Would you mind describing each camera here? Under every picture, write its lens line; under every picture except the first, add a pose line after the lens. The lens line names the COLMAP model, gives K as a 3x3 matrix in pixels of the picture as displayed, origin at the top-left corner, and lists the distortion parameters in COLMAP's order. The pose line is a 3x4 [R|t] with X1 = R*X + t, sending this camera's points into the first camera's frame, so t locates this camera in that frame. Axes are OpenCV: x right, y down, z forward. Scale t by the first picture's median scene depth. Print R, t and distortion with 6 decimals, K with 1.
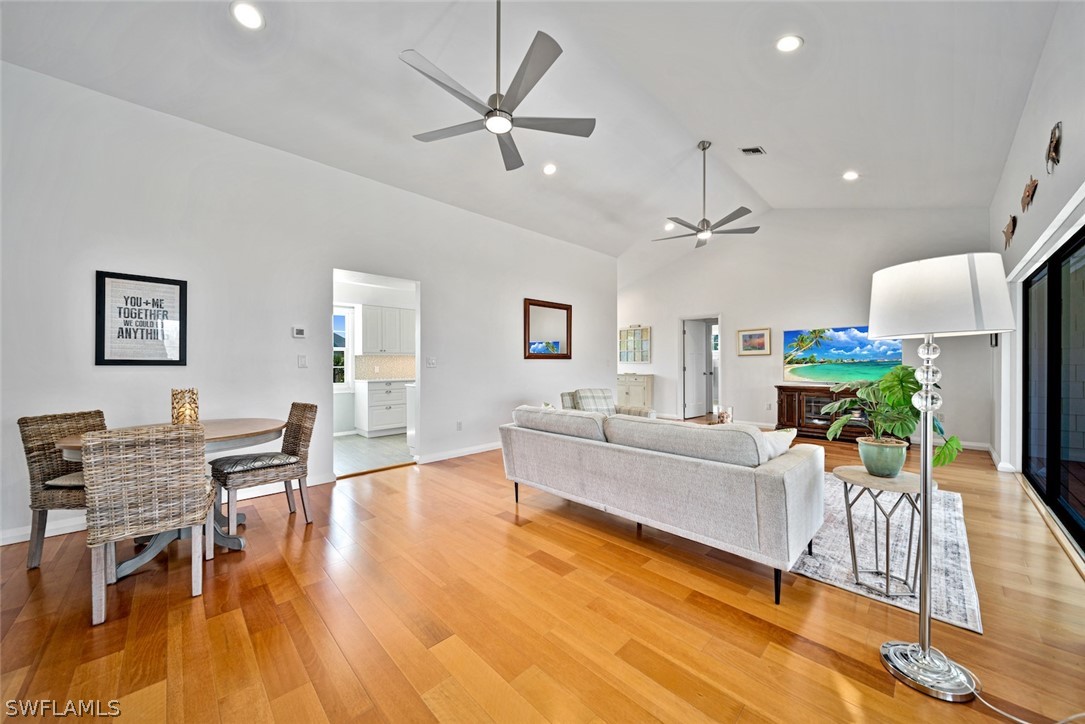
lens RADIAL K [[385.2, 0, 546.6], [0, 385.2, 364.2], [0, 0, 1]] dist [0.004312, -0.001725]
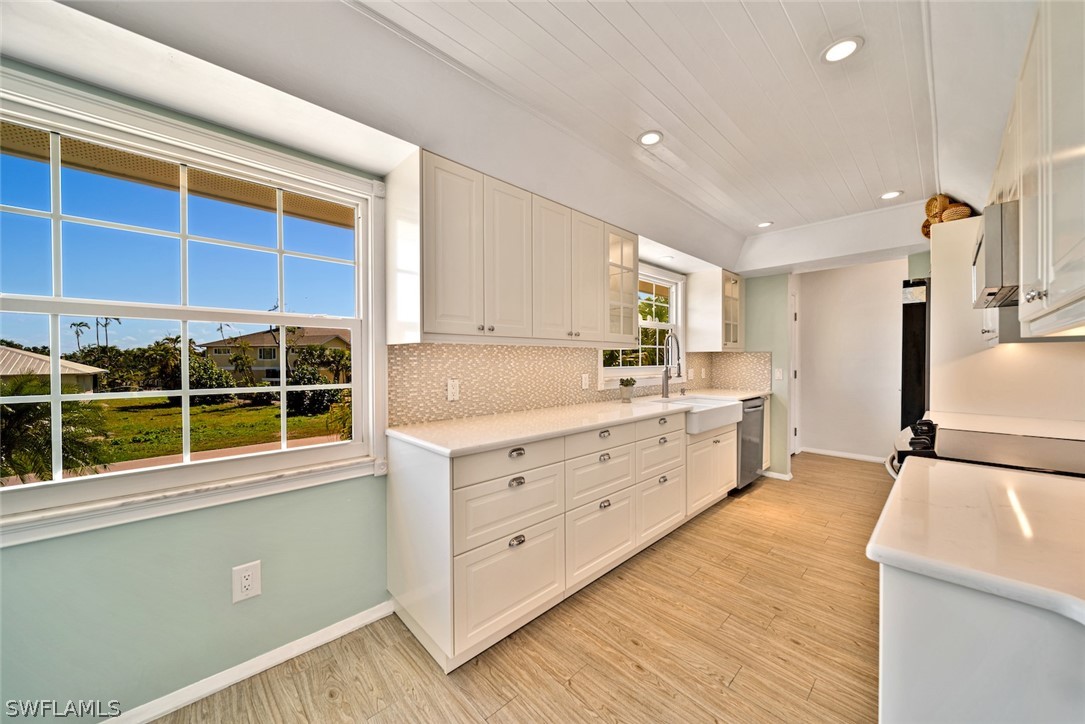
lens RADIAL K [[385.2, 0, 555.0], [0, 385.2, 361.7], [0, 0, 1]] dist [0.004312, -0.001725]
pose [[0.999885, 0.006986, 0.013435, -0.819198], [-0.007085, 0.999948, 0.007327, -0.028213], [-0.013383, -0.007421, 0.999883, 1.545949]]
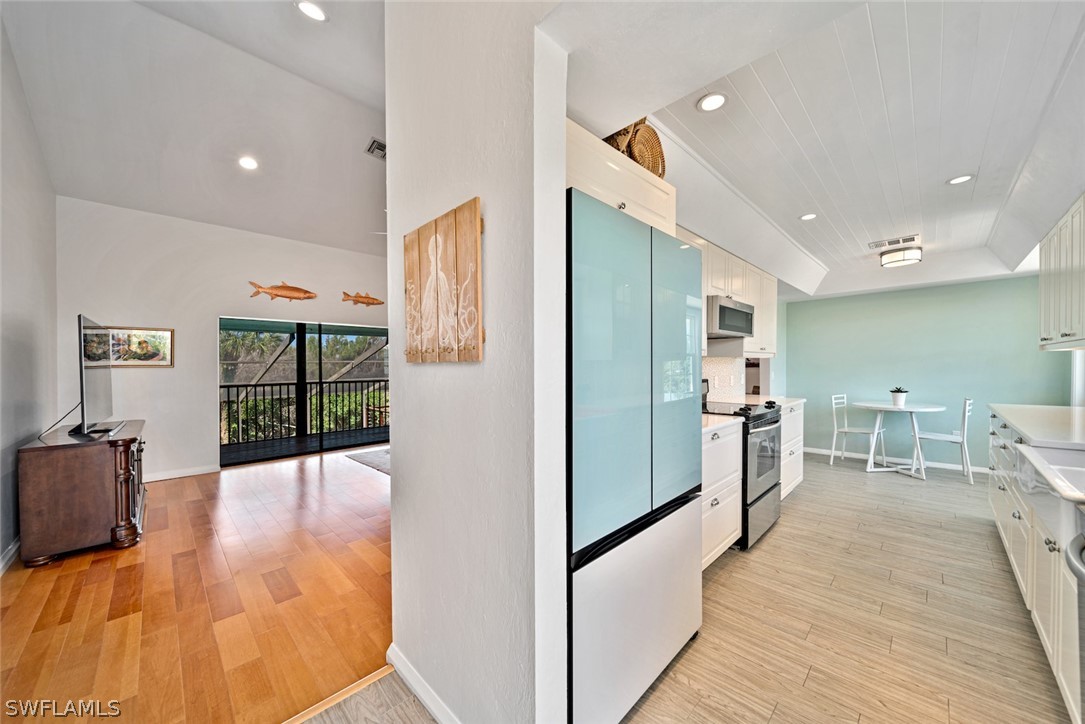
lens RADIAL K [[385.2, 0, 555.3], [0, 385.2, 359.9], [0, 0, 1]] dist [0.004312, -0.001725]
pose [[-0.999273, 0.020034, -0.032451, 0.213666], [0.020623, 0.999626, -0.017944, -0.034789], [0.032079, -0.018600, -0.999312, 3.000577]]
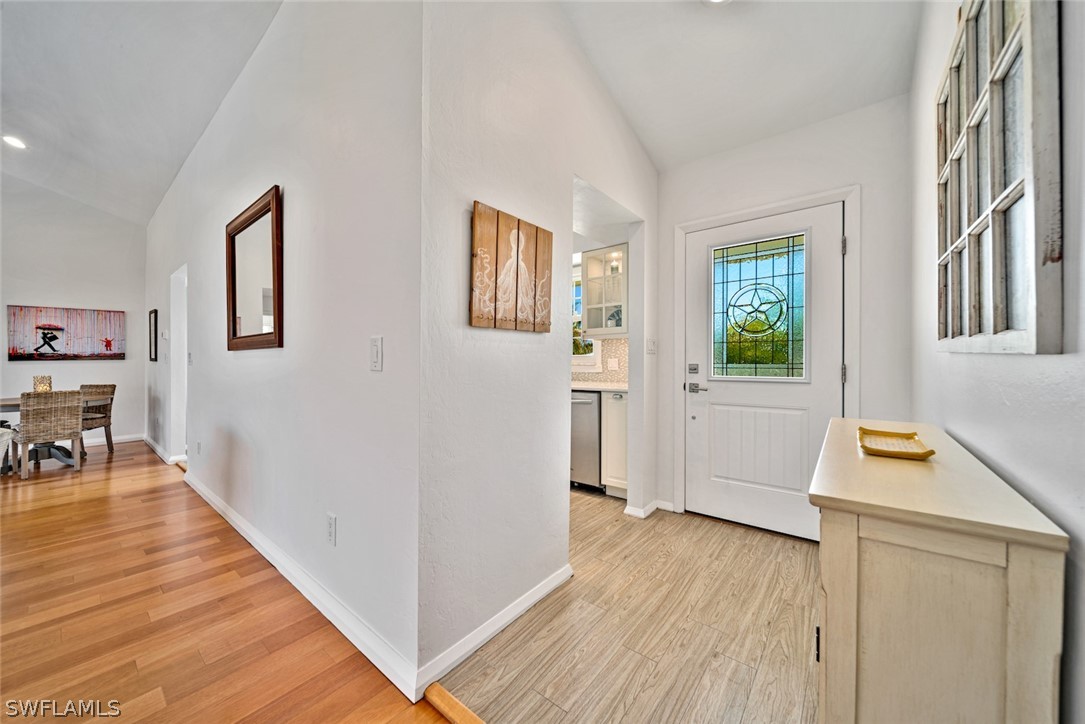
lens RADIAL K [[385.2, 0, 544.1], [0, 385.2, 352.4], [0, 0, 1]] dist [0.004312, -0.001725]
pose [[0.118441, -0.011126, -0.992899, 0.892293], [0.008819, 0.999910, -0.010153, -0.003911], [0.992922, -0.007554, 0.118528, 2.531383]]
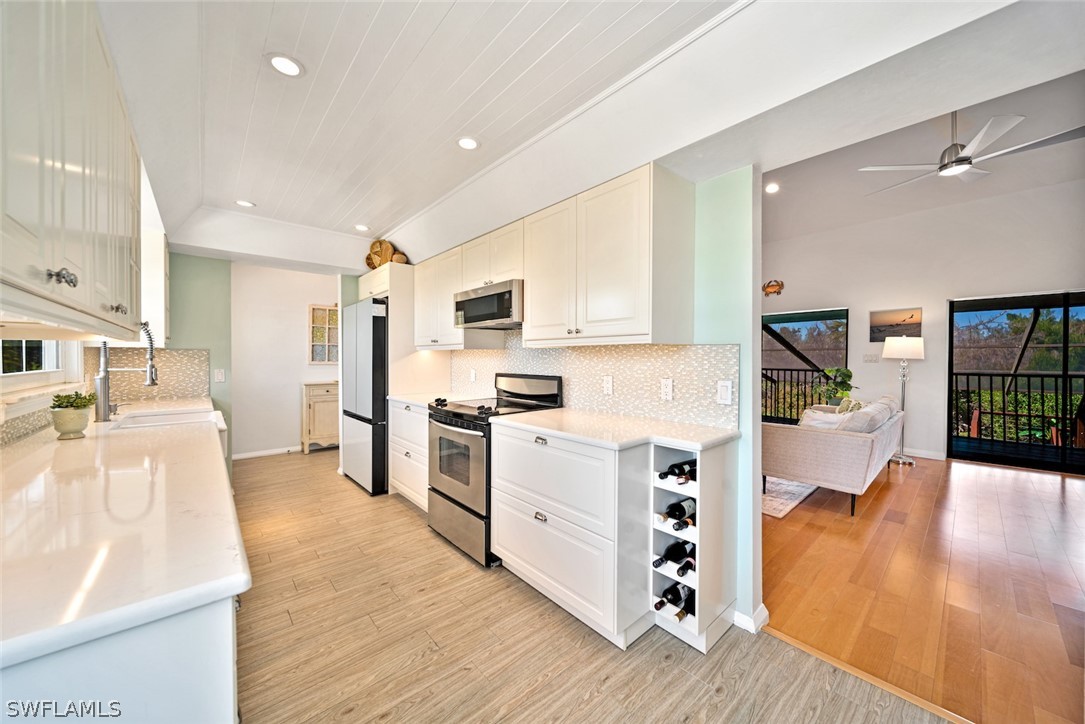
lens RADIAL K [[385.2, 0, 547.4], [0, 385.2, 360.1], [0, 0, 1]] dist [0.004312, -0.001725]
pose [[0.037080, -0.000112, 0.999312, -1.135011], [0.000542, 1.000000, 0.000092, -0.027354], [-0.999312, 0.000538, 0.037080, 1.851941]]
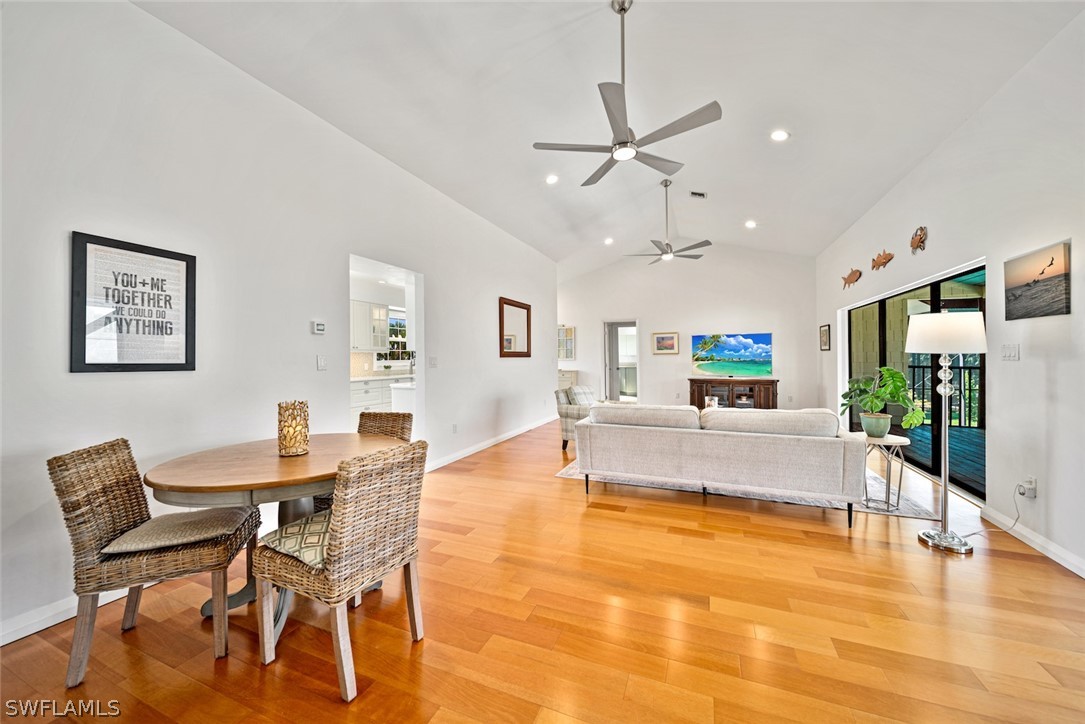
lens RADIAL K [[385.2, 0, 555.2], [0, 385.2, 354.8], [0, 0, 1]] dist [0.004312, -0.001725]
pose [[0.915022, 0.004113, 0.403384, -0.630829], [-0.000489, 0.999959, -0.009087, -0.021166], [-0.403405, 0.008117, 0.914986, 0.049617]]
